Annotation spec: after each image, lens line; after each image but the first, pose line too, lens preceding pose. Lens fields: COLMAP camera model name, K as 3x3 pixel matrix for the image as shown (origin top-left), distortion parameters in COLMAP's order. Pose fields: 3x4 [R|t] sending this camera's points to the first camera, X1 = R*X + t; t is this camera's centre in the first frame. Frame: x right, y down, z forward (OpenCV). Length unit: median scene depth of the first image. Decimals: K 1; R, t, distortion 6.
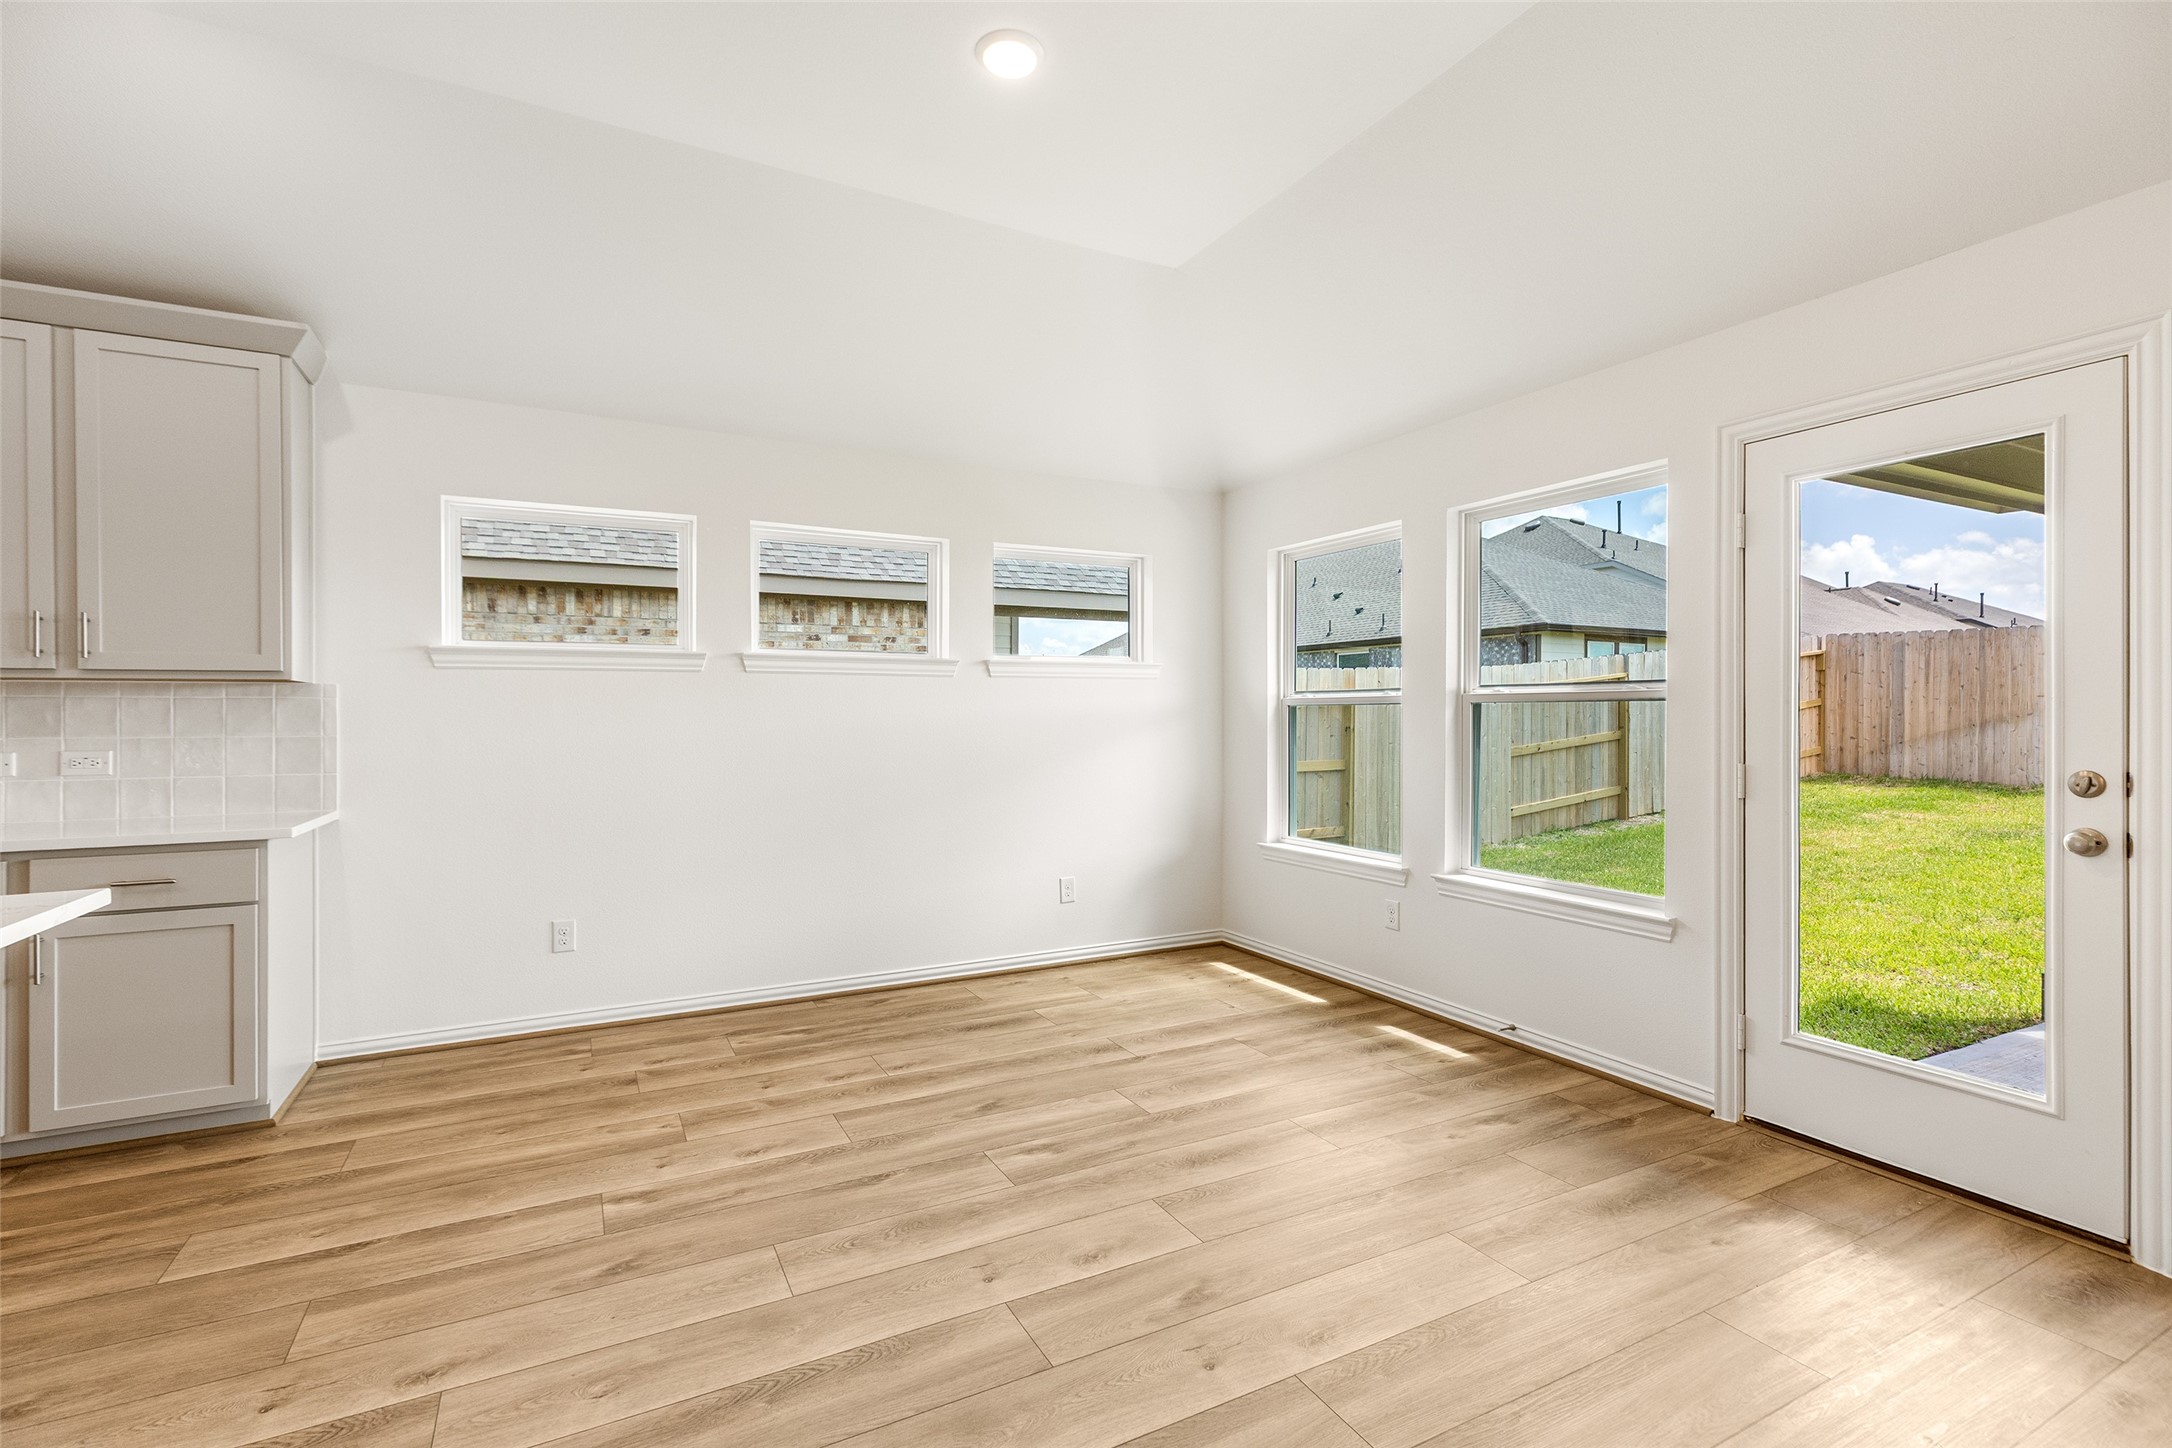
lens RADIAL K [[965.0, 0, 1067.4], [0, 965.0, 722.8], [0, 0, 1]] dist [-0.003336, 0.000122]
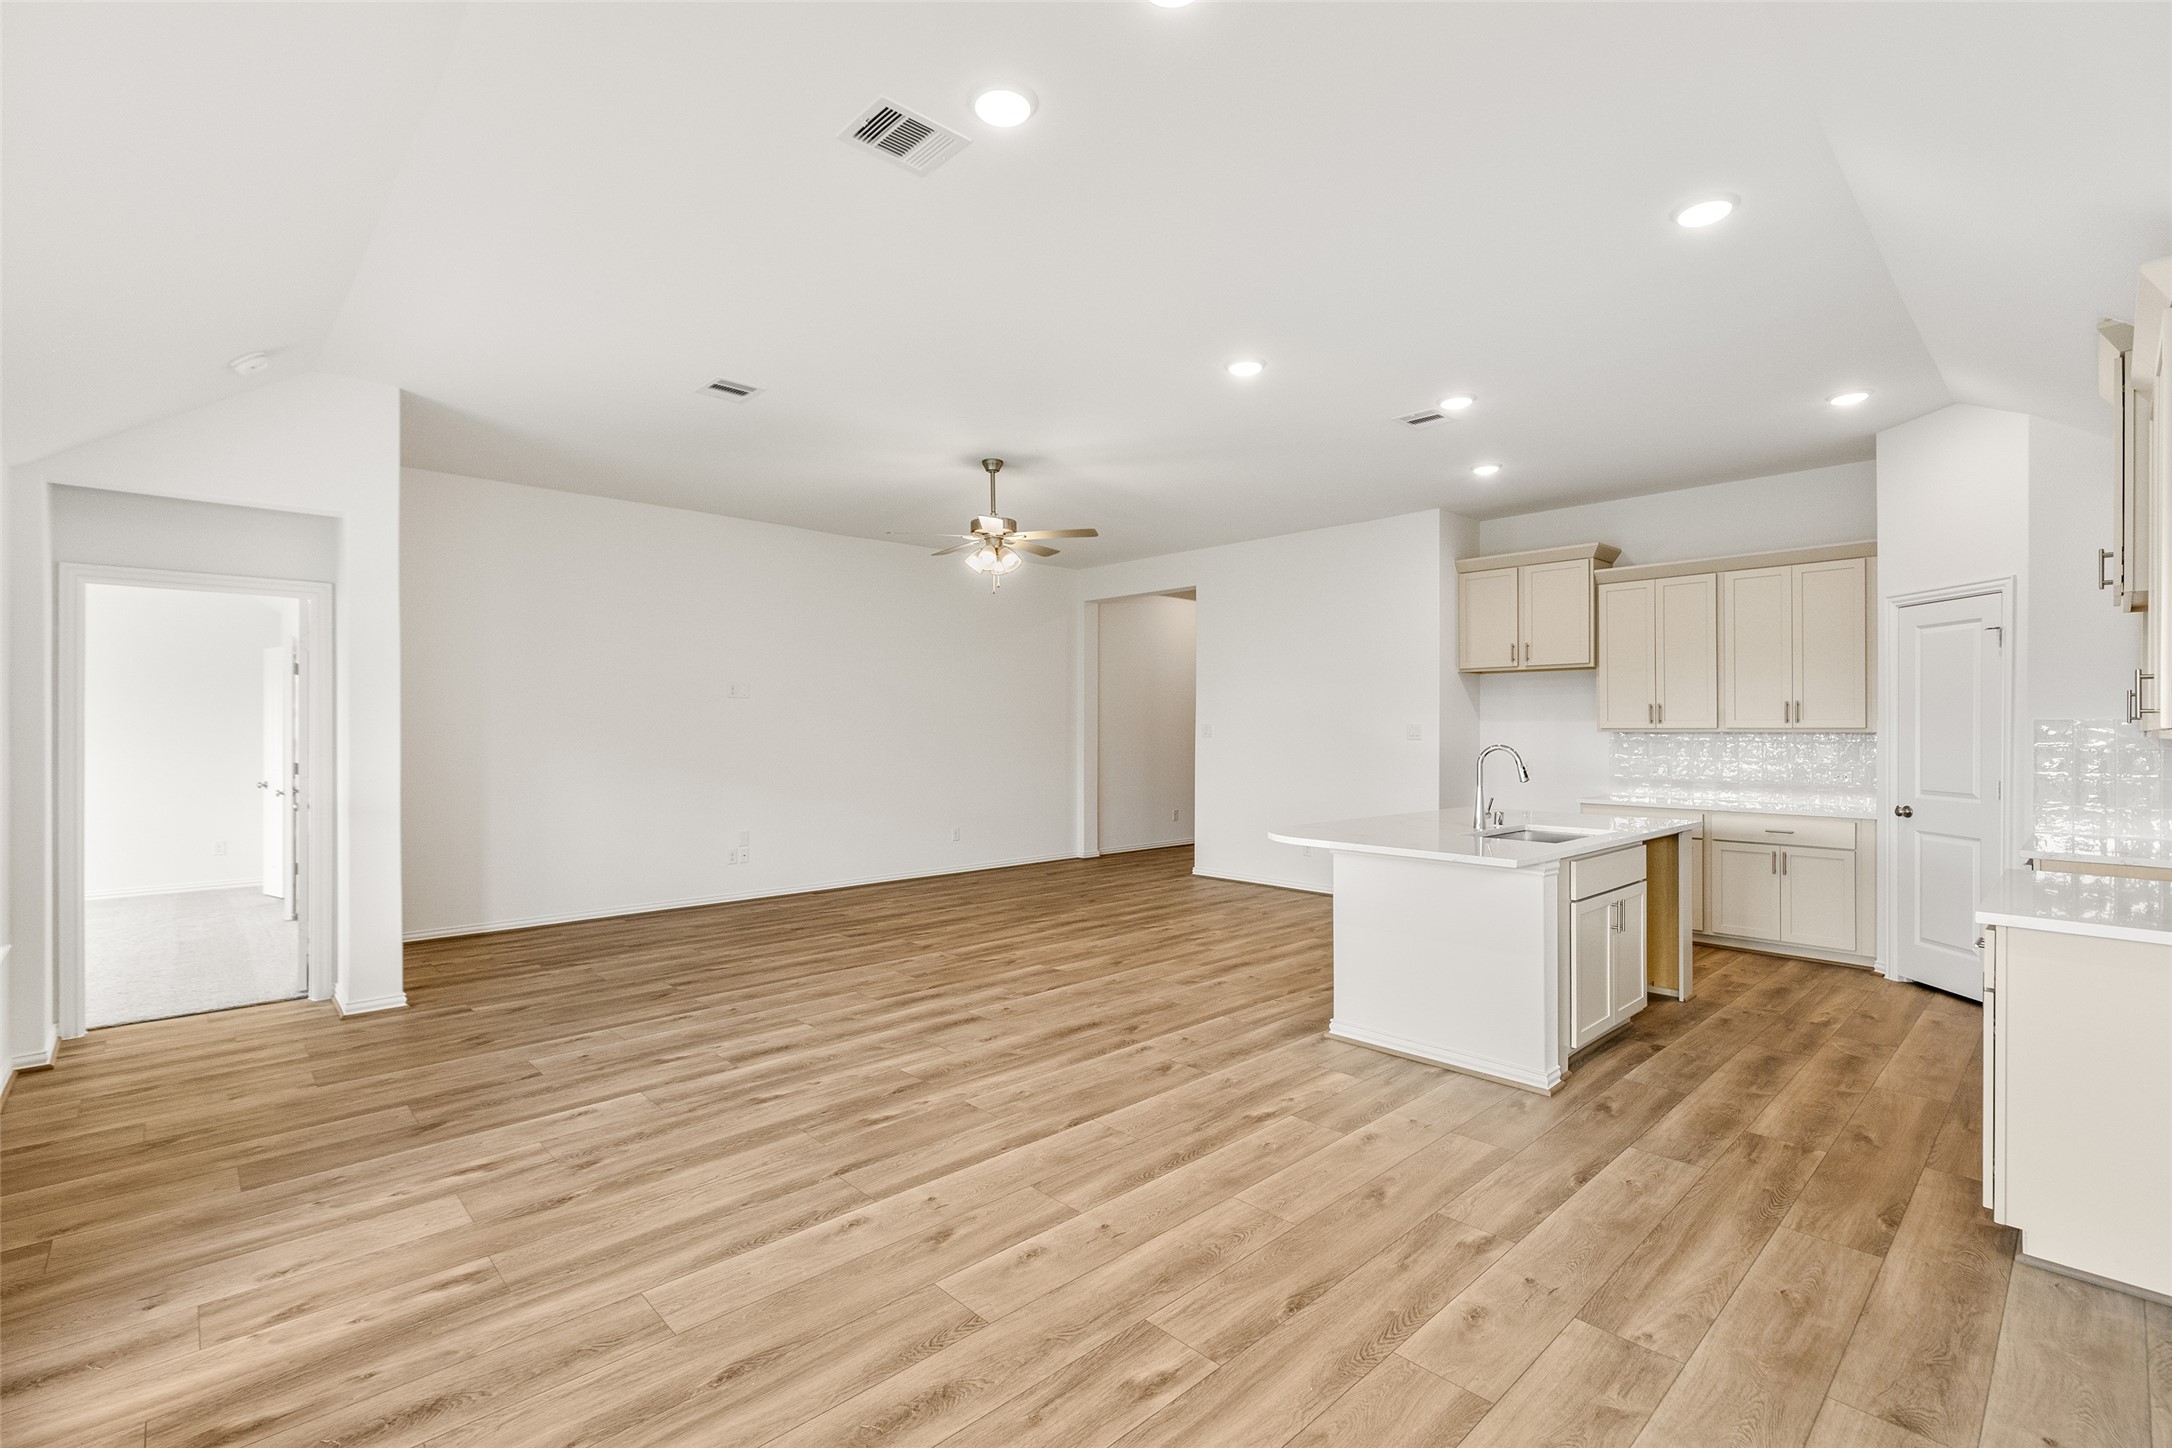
lens RADIAL K [[965.0, 0, 1074.0], [0, 965.0, 723.4], [0, 0, 1]] dist [-0.003336, 0.000122]
pose [[-0.963580, -0.000078, -0.267421, 0.201410], [0.000160, 1.000000, -0.000869, -0.054881], [0.267421, -0.000880, -0.963579, 1.506246]]
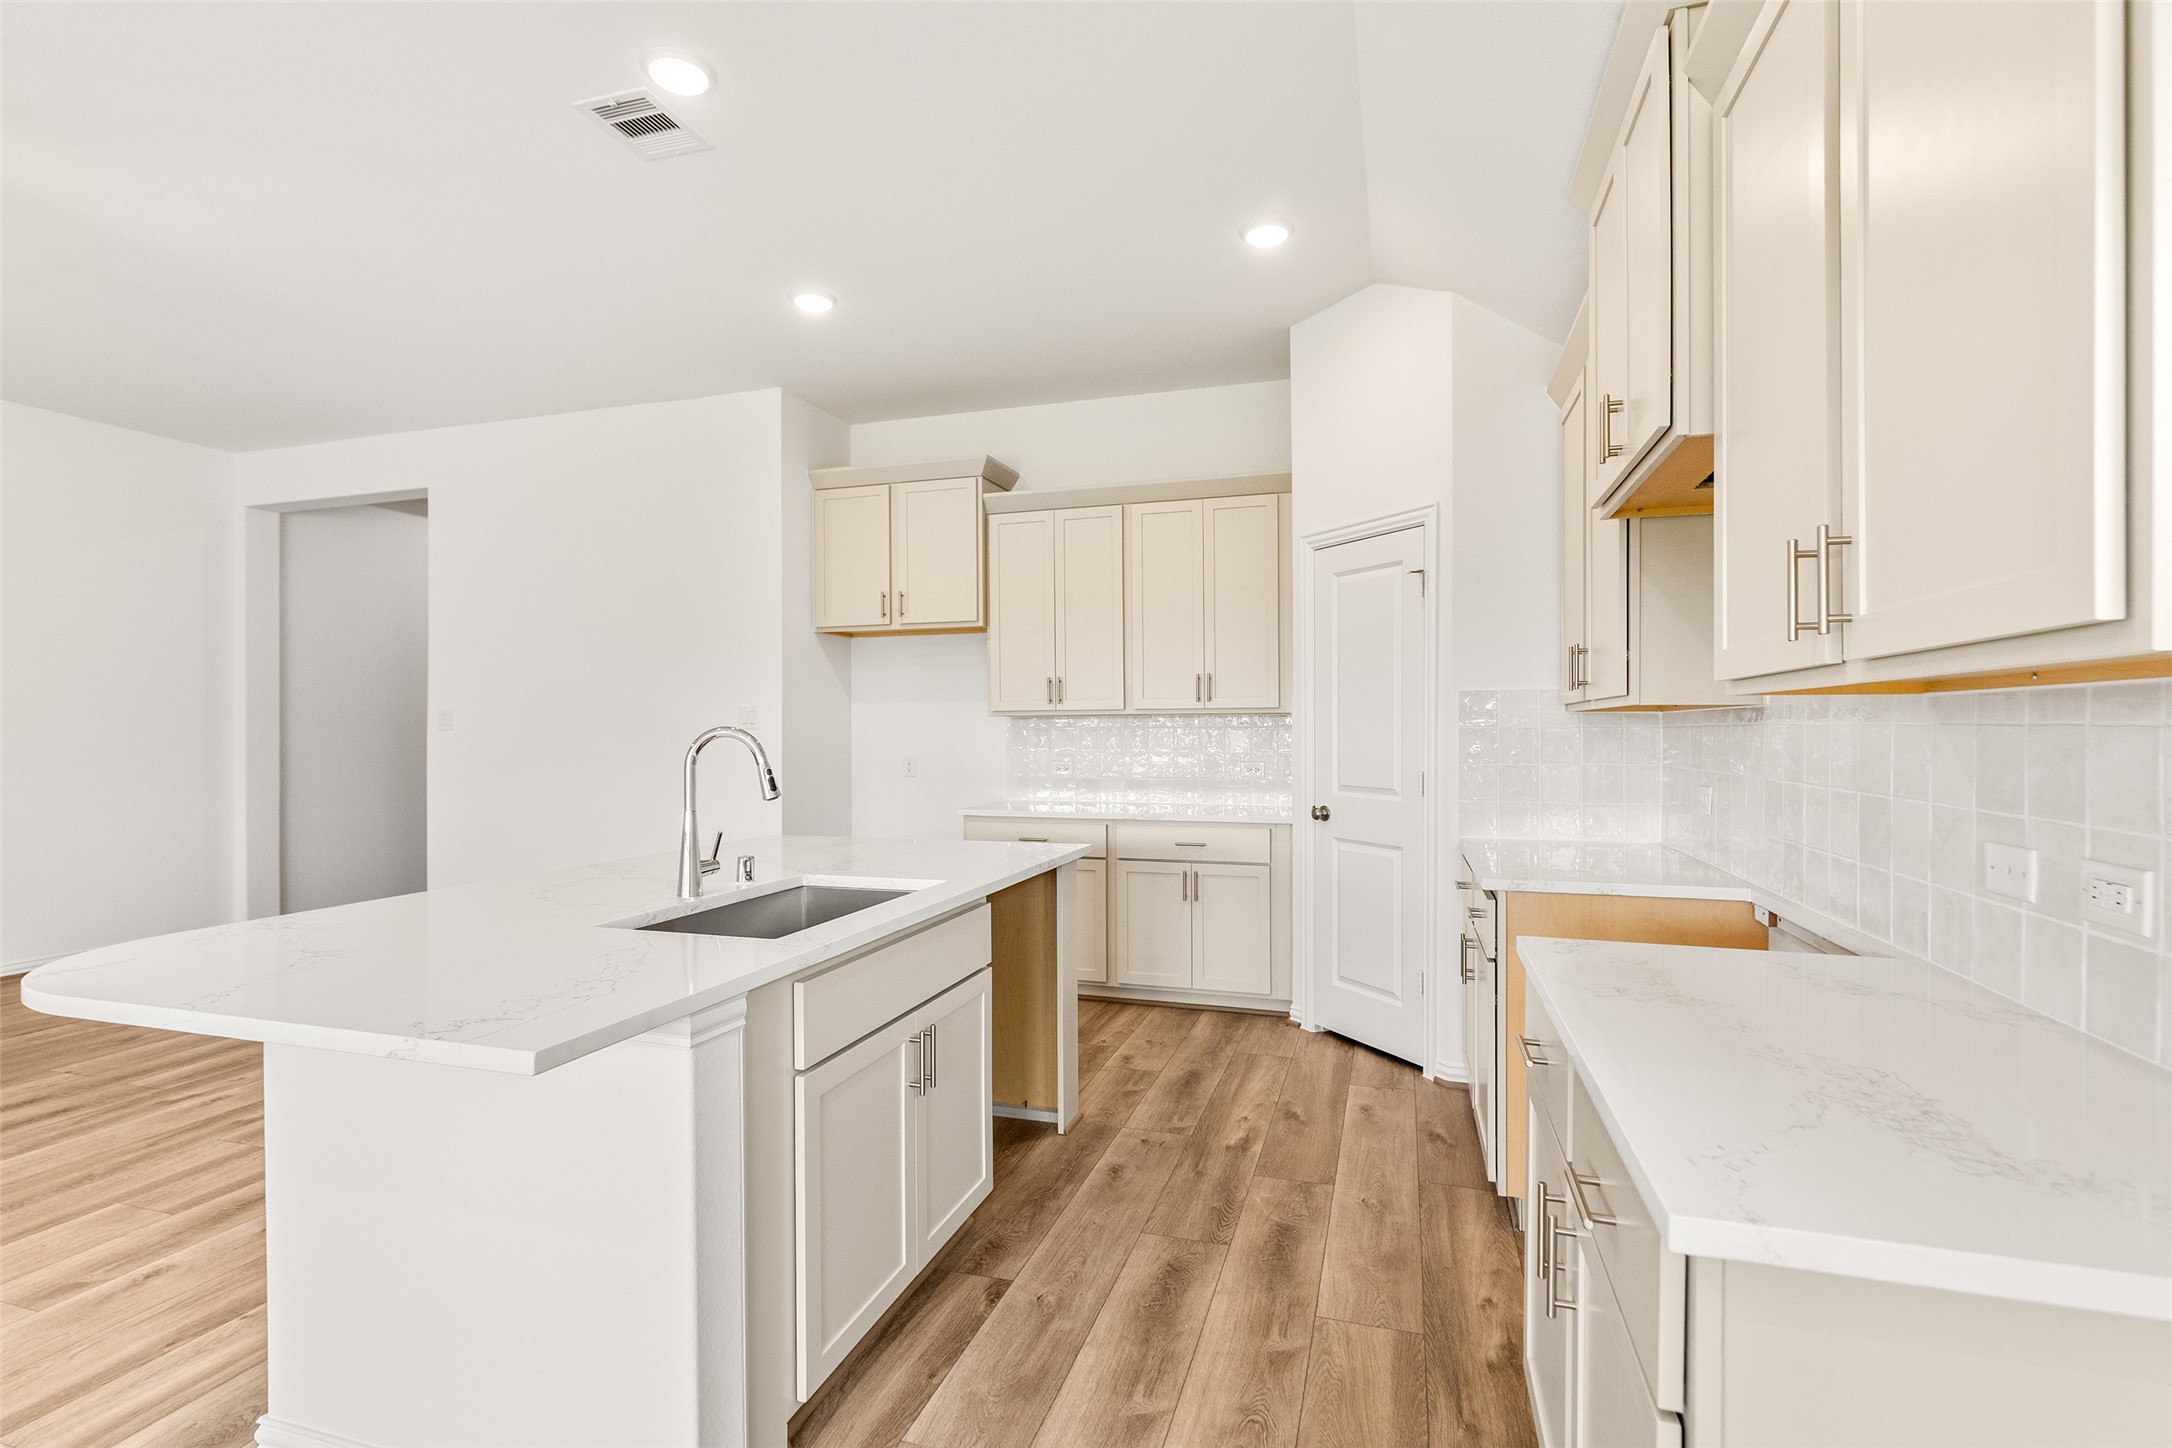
lens RADIAL K [[1010.1, 0, 1080.8], [0, 1010.1, 727.6], [0, 0, 1]] dist [-0.003322, -0.000428]
pose [[-0.706164, 0.006826, -0.708015, -0.448665], [0.003912, 0.999976, 0.005739, -0.027077], [0.708038, 0.001283, -0.706174, 1.009071]]
